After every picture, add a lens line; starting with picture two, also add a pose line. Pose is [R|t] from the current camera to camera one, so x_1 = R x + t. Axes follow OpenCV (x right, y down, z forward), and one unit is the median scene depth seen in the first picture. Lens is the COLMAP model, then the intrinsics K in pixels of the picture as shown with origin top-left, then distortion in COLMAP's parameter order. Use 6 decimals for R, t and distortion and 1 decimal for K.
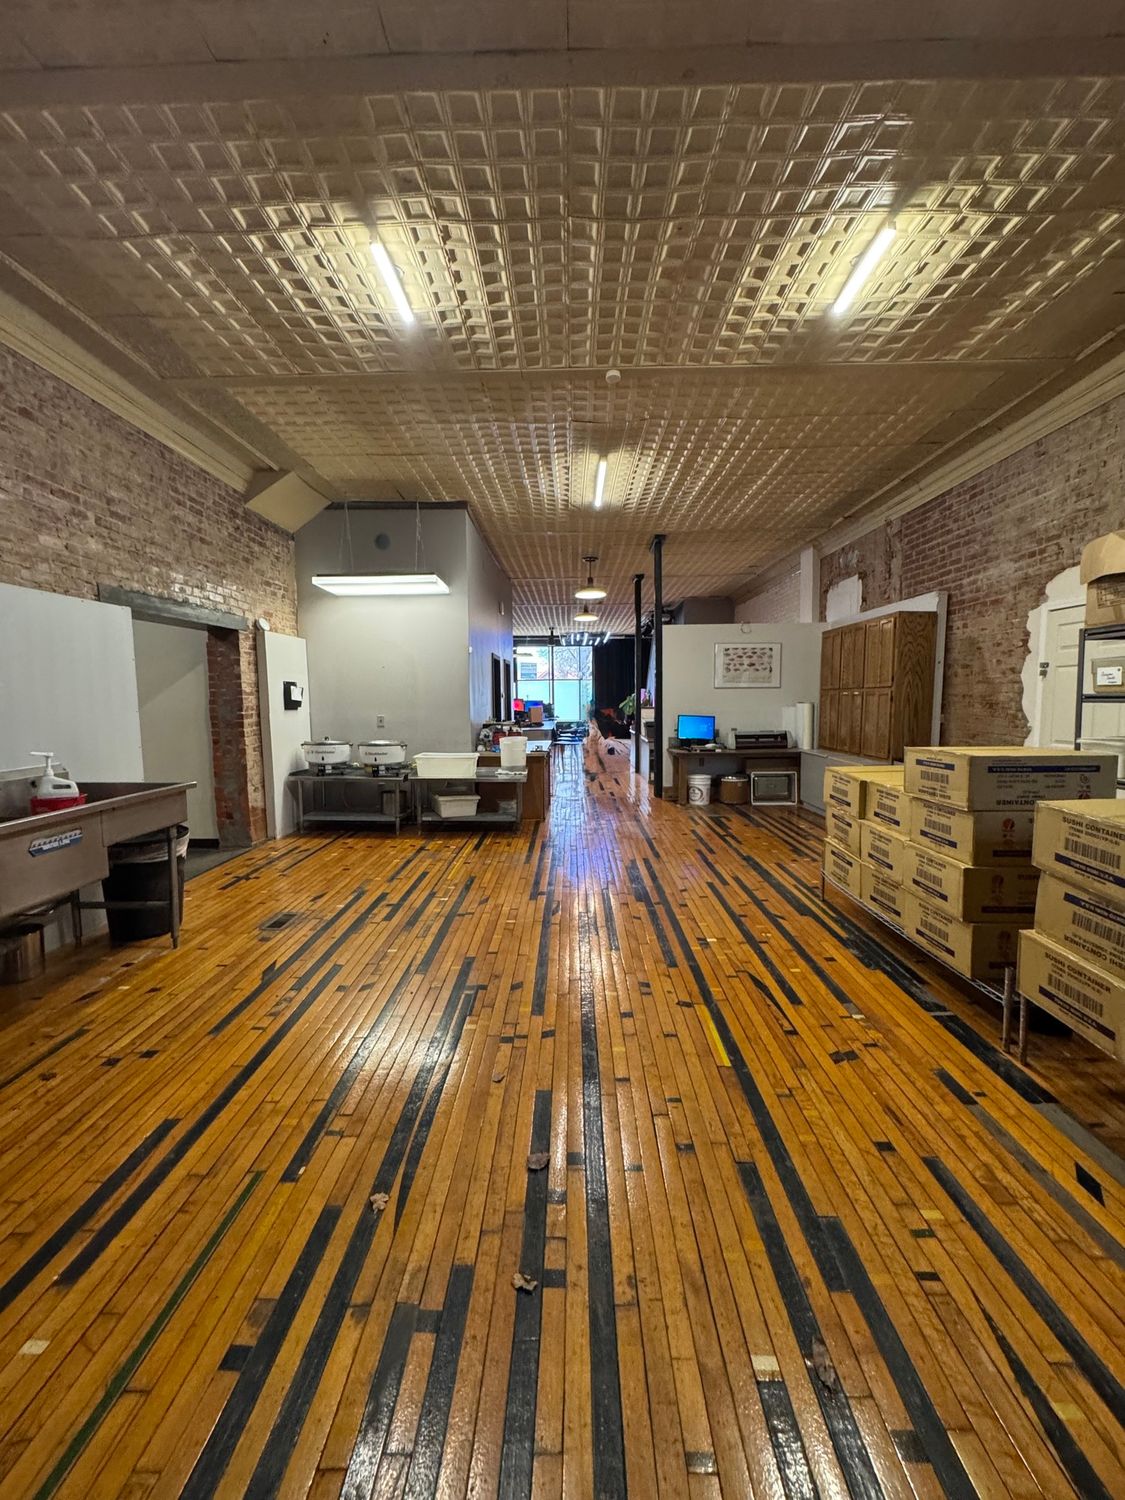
lens RADIAL K [[598.2, 0, 565.2], [0, 598.2, 745.9], [0, 0, 1]] dist [-0.000945, -0.000317]
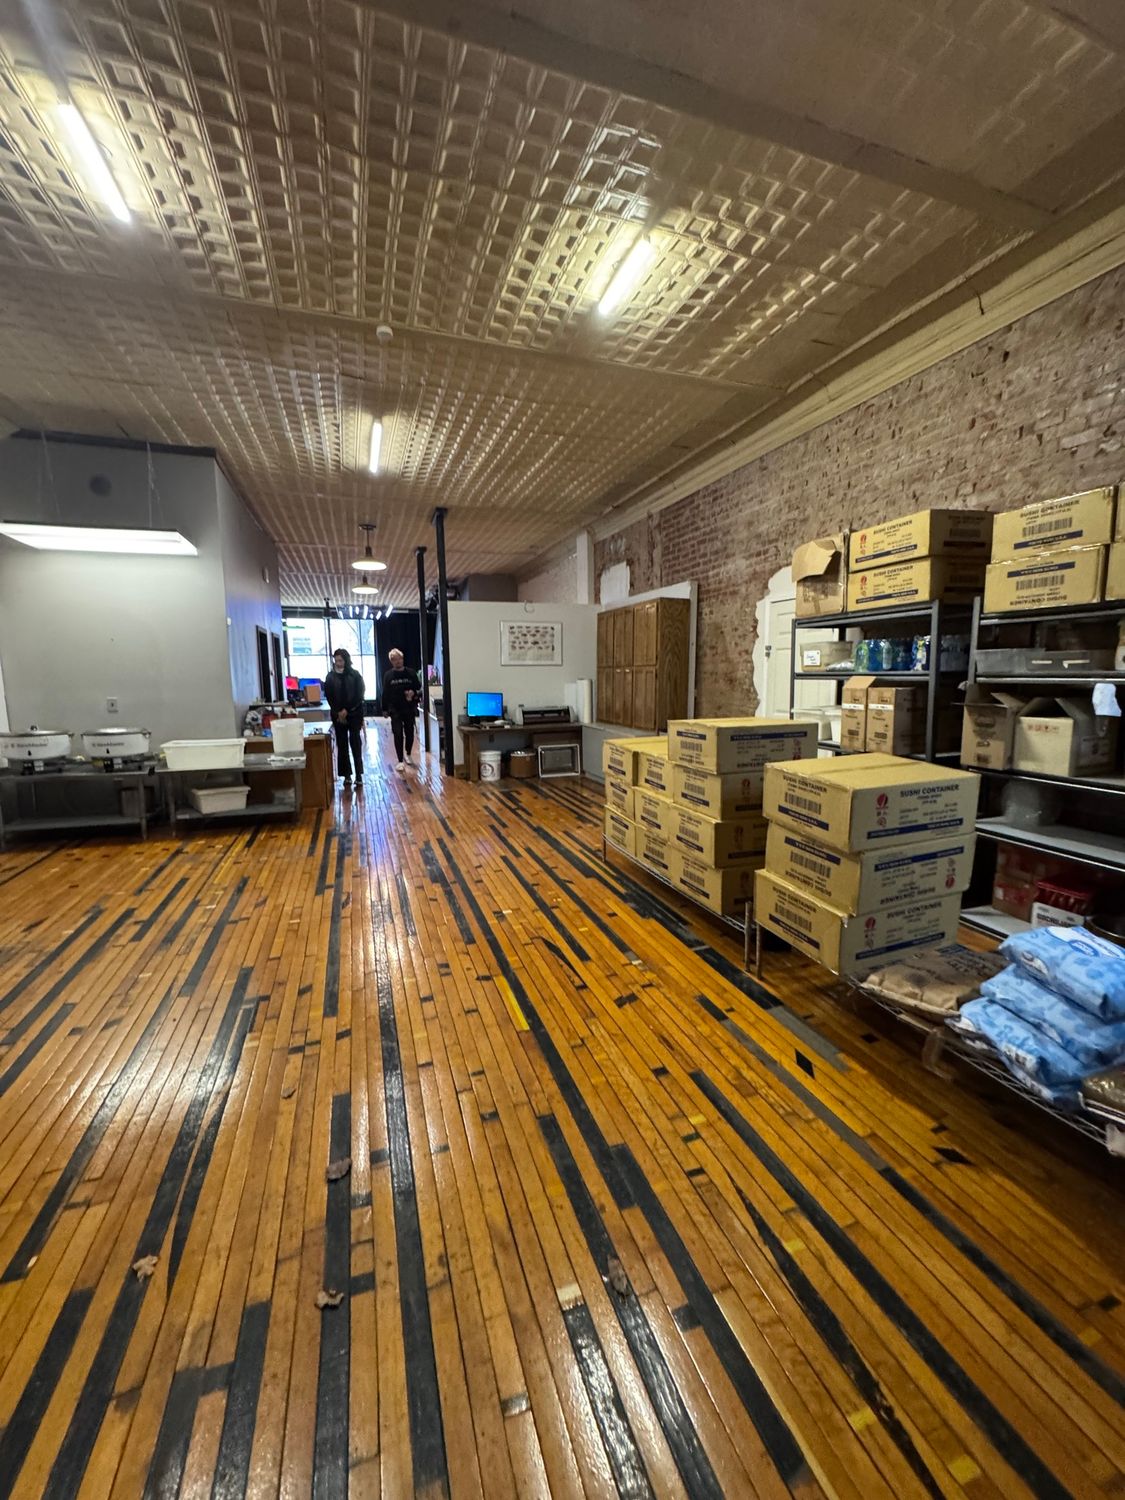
lens RADIAL K [[598.2, 0, 563.9], [0, 598.2, 745.6], [0, 0, 1]] dist [-0.000945, -0.000317]
pose [[0.940322, -0.043293, 0.337519, 0.000011], [0.029927, 0.998552, 0.044707, -0.006481], [-0.338966, -0.031938, 0.940256, 0.002180]]
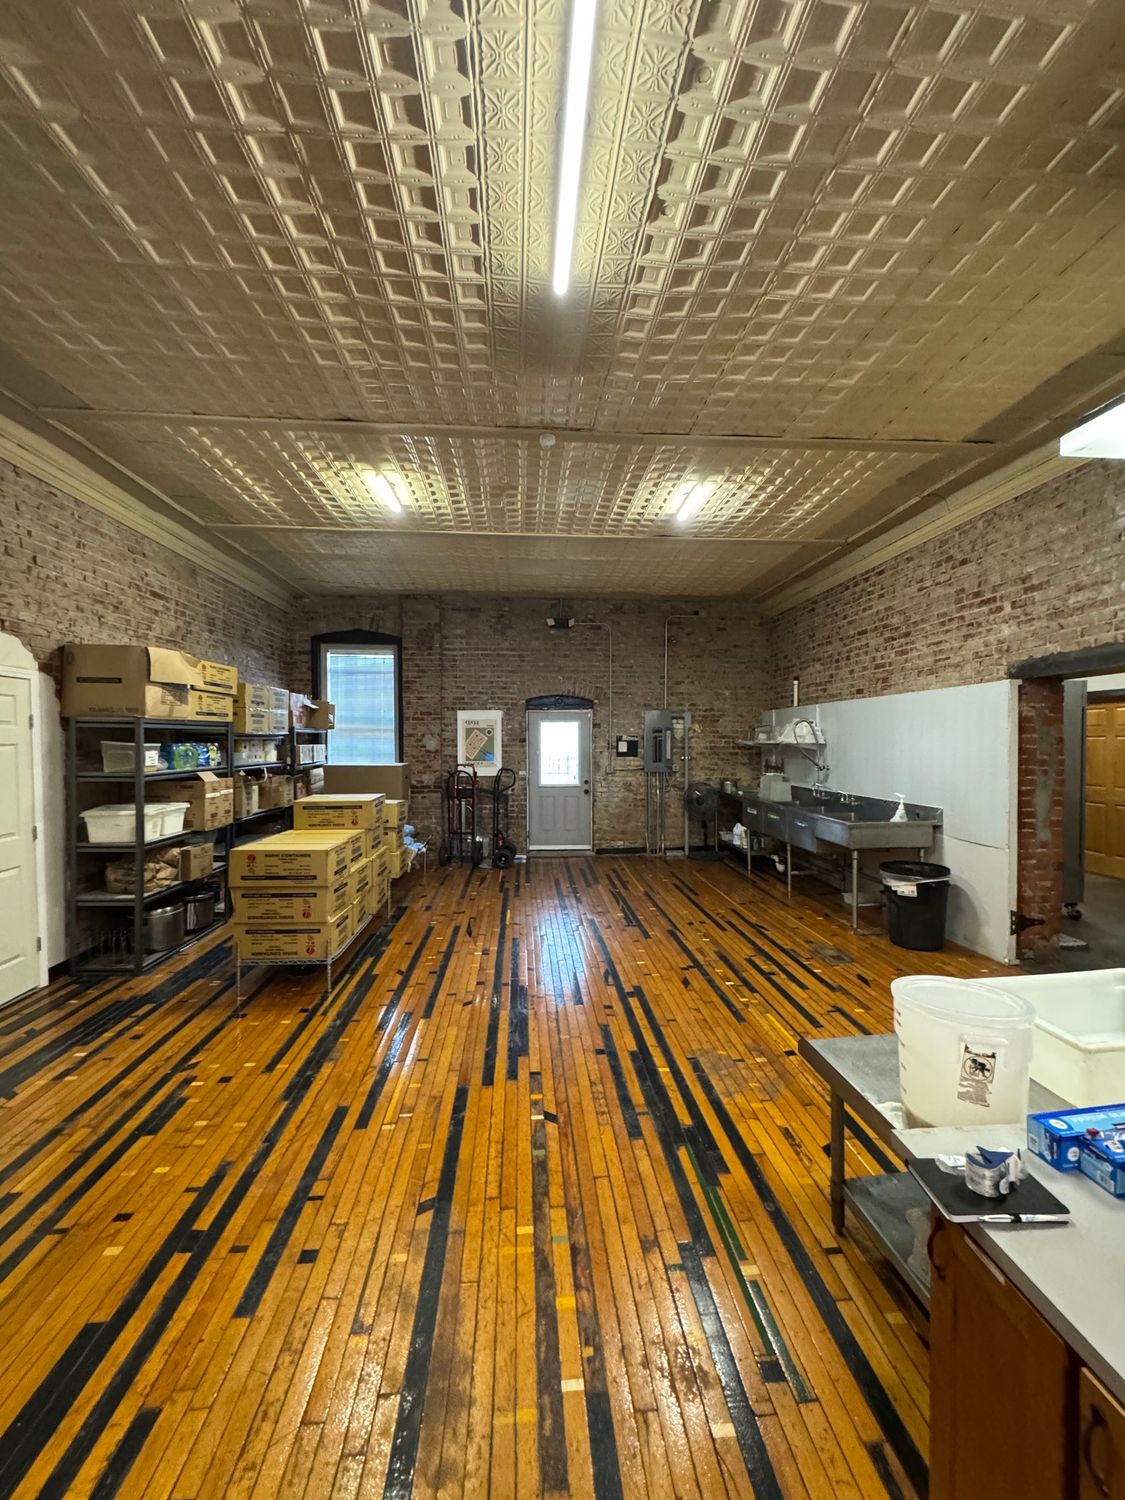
lens RADIAL K [[598.2, 0, 563.4], [0, 598.2, 745.7], [0, 0, 1]] dist [-0.000945, -0.000317]
pose [[-0.996607, 0.013768, -0.081145, 0.168205], [0.006399, 0.995887, 0.090374, -0.262715], [0.082055, 0.089548, -0.992597, 2.416940]]
